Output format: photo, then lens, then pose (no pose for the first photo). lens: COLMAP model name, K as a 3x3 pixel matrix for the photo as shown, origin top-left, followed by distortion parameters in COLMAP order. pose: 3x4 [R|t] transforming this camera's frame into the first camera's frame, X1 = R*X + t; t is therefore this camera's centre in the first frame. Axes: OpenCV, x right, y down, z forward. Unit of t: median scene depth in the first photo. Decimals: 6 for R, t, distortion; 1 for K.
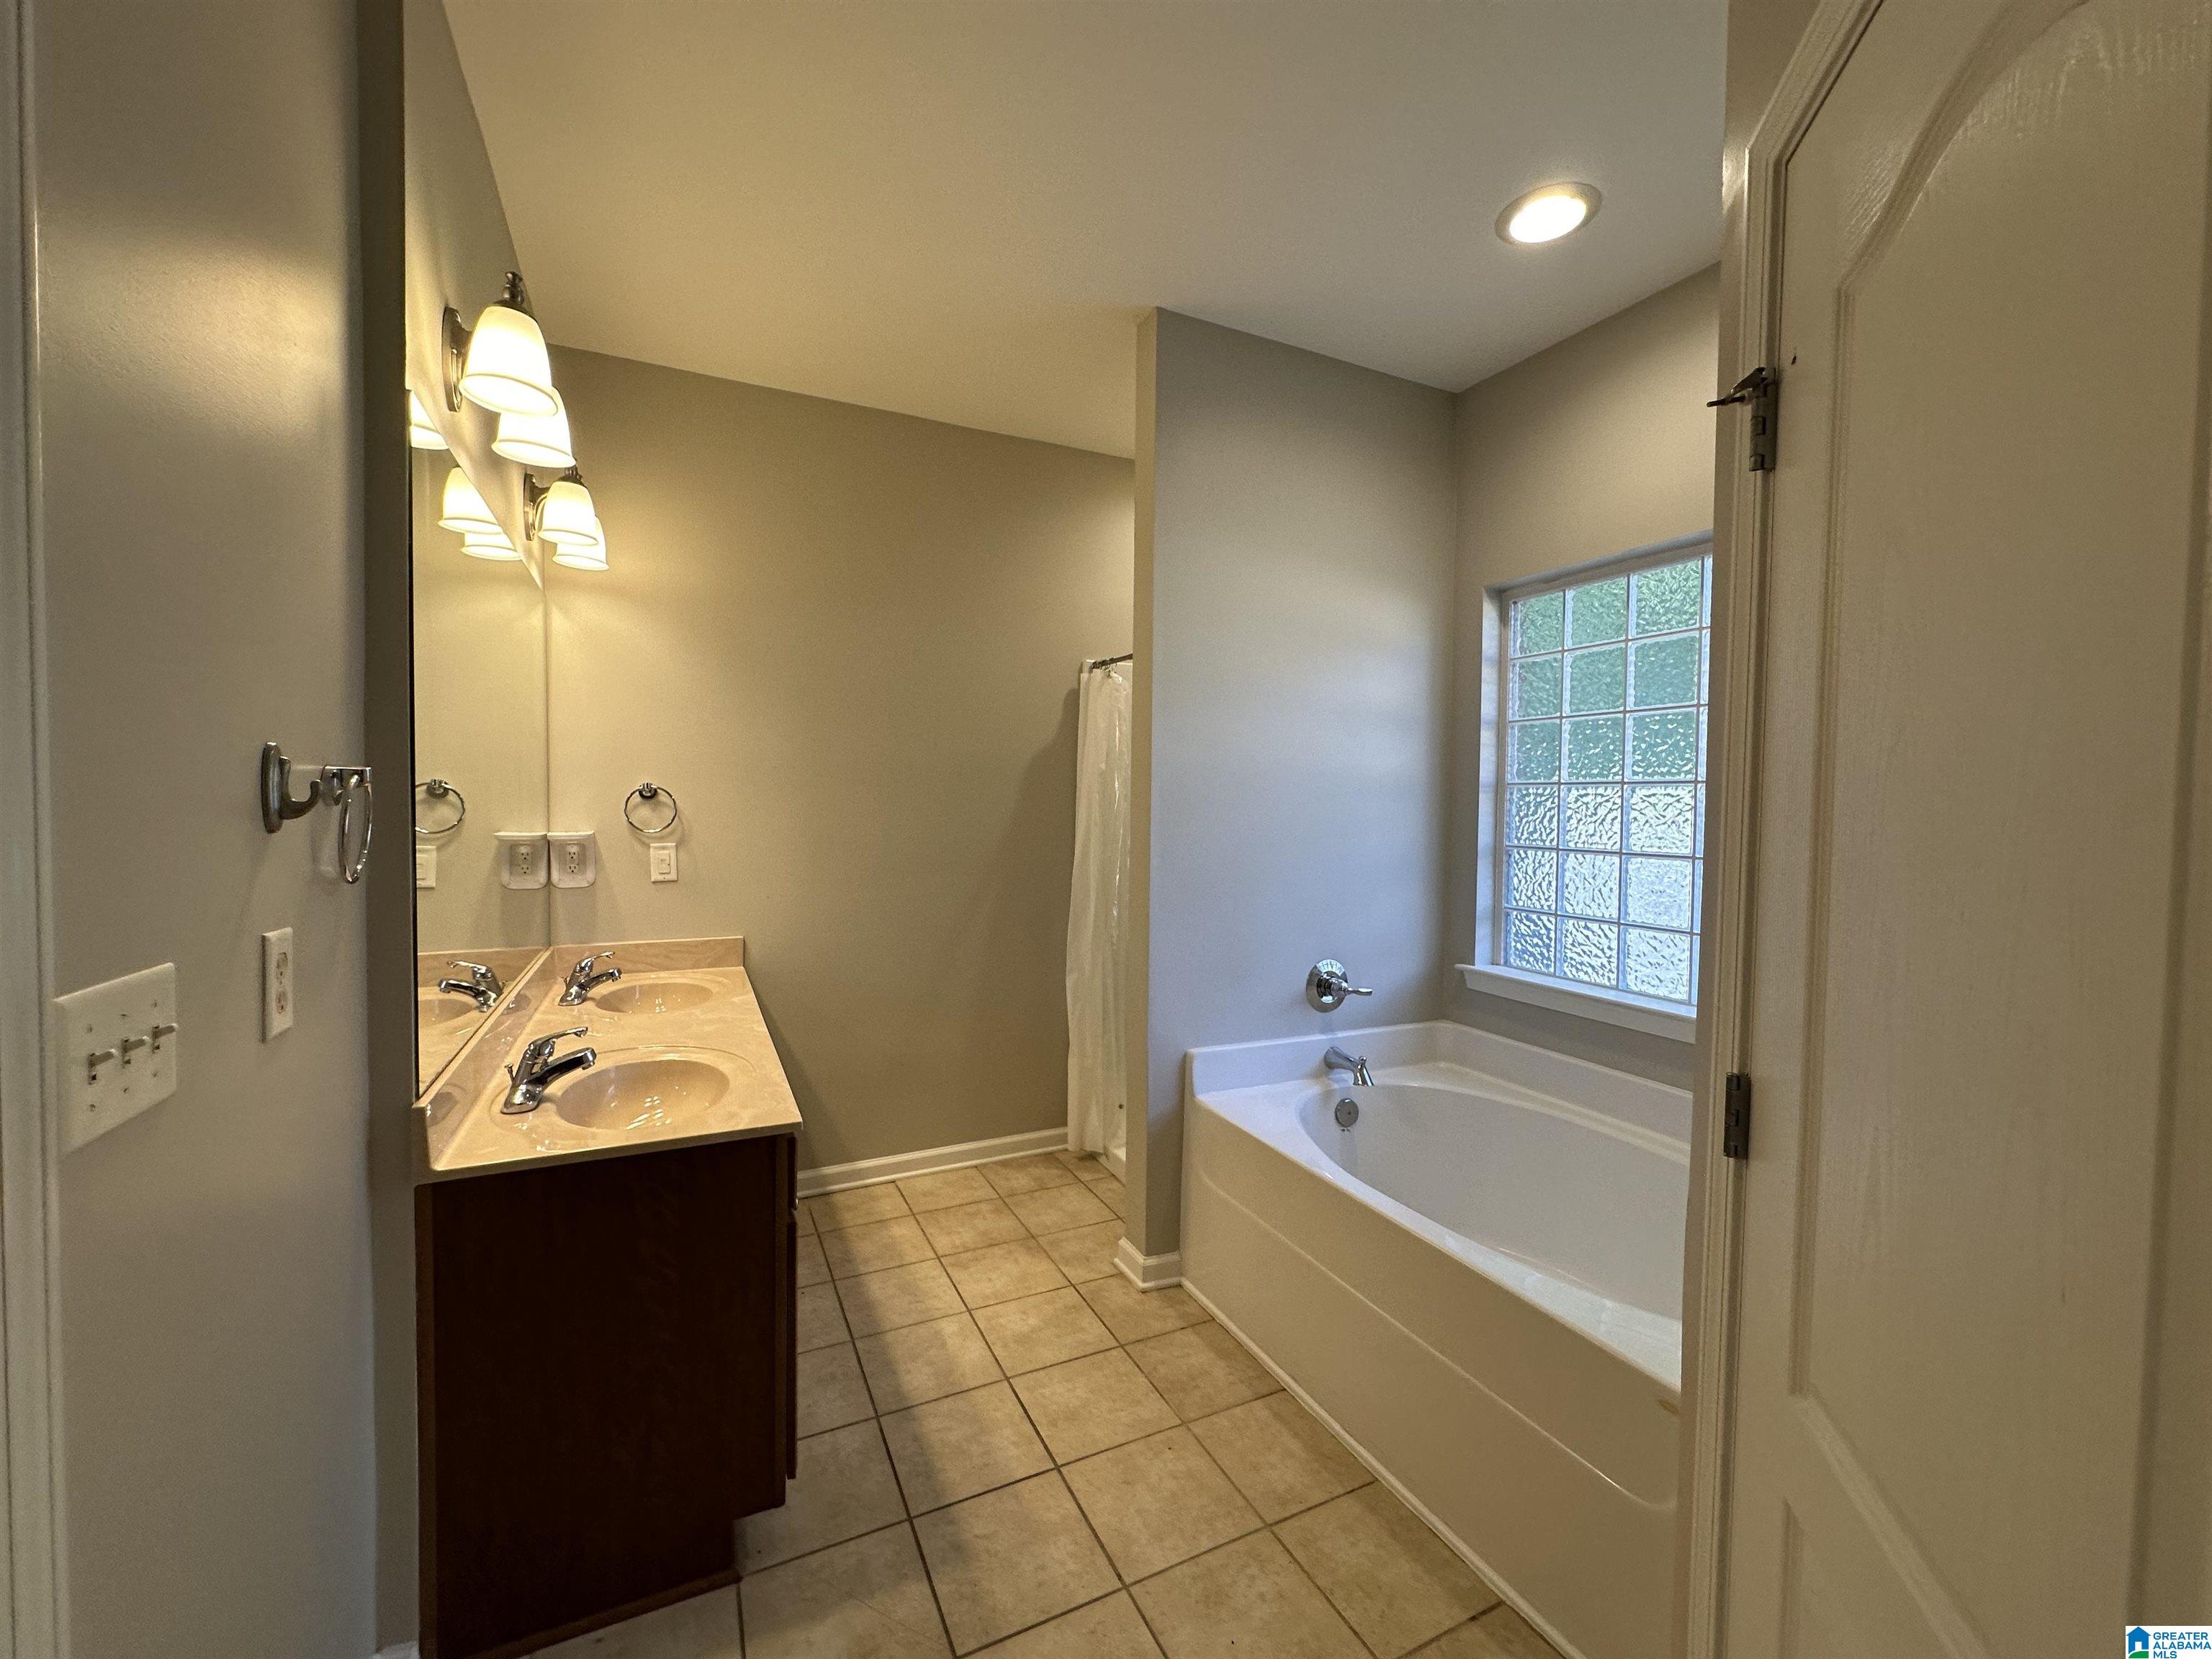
lens RADIAL K [[879.4, 0, 1100.5], [0, 879.4, 832.4], [0, 0, 1]] dist [-0.003379, -0.000506]
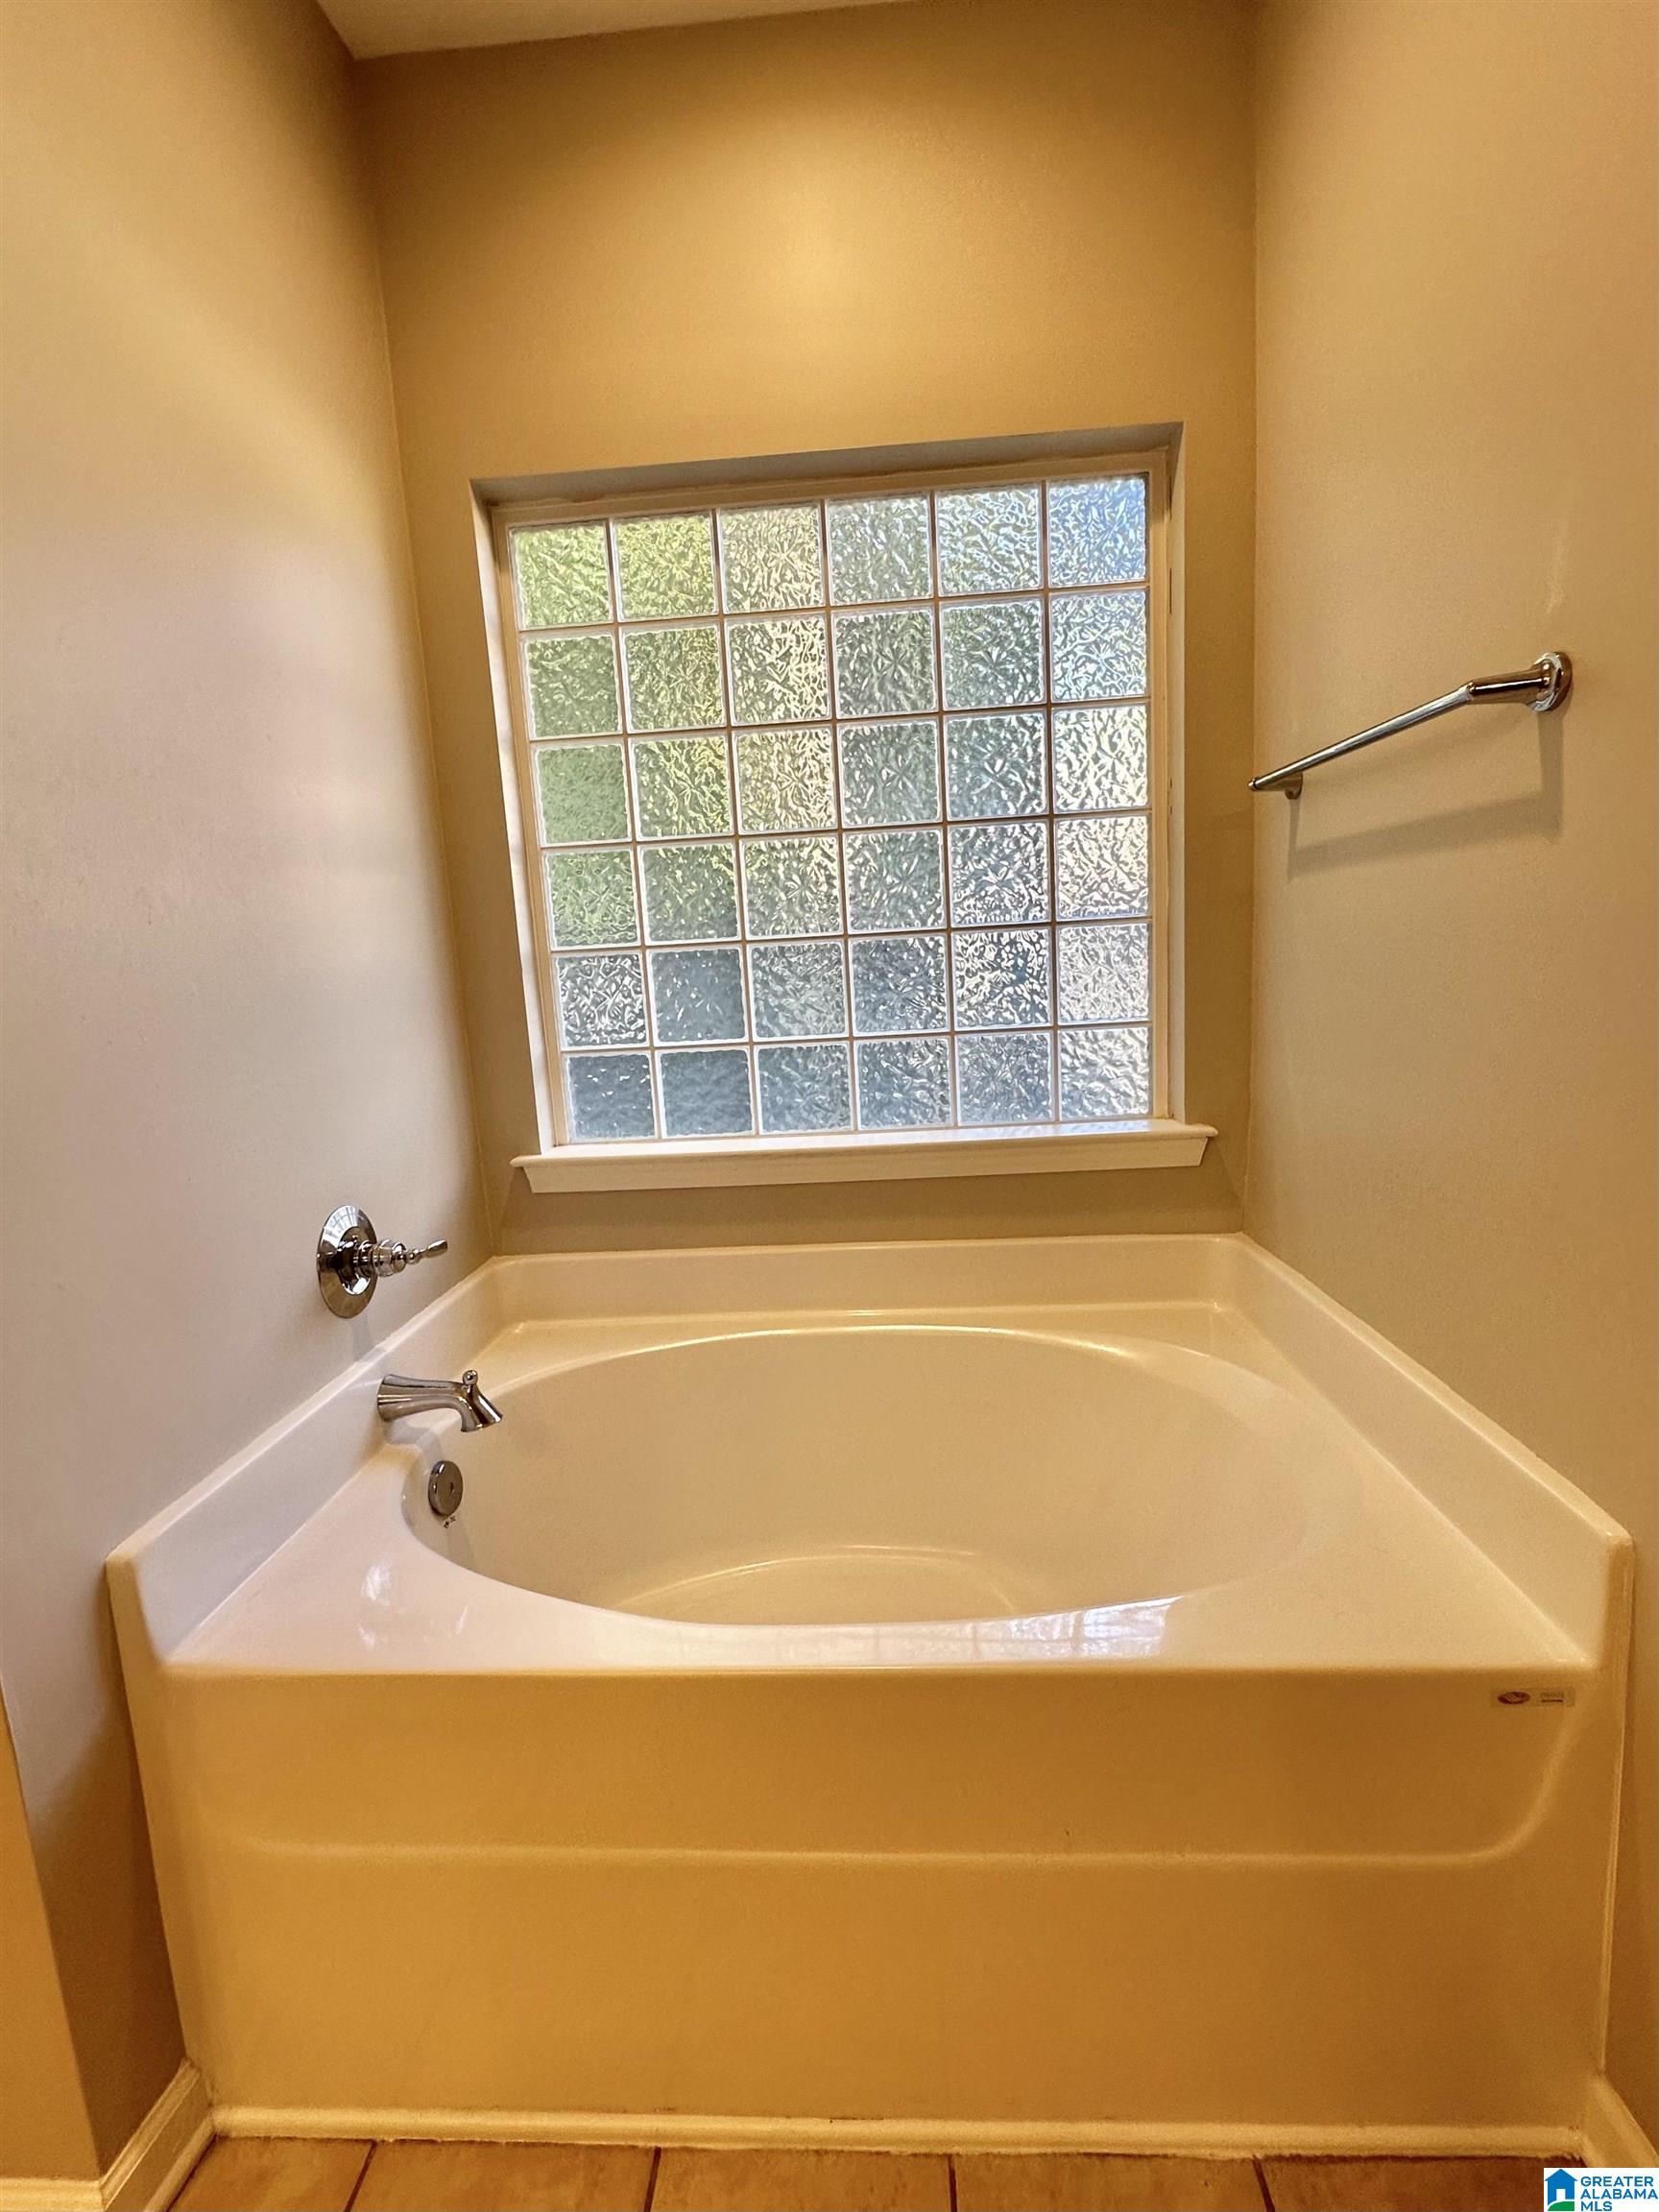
lens RADIAL K [[993.5, 0, 829.5], [0, 993.5, 1106.0], [0, 0, 1]] dist [-0.002393, -0.000459]
pose [[0.461118, -0.167680, 0.871352, -0.073424], [0.064693, 0.985723, 0.155453, 0.024844], [-0.884977, -0.015312, 0.465382, 0.501889]]
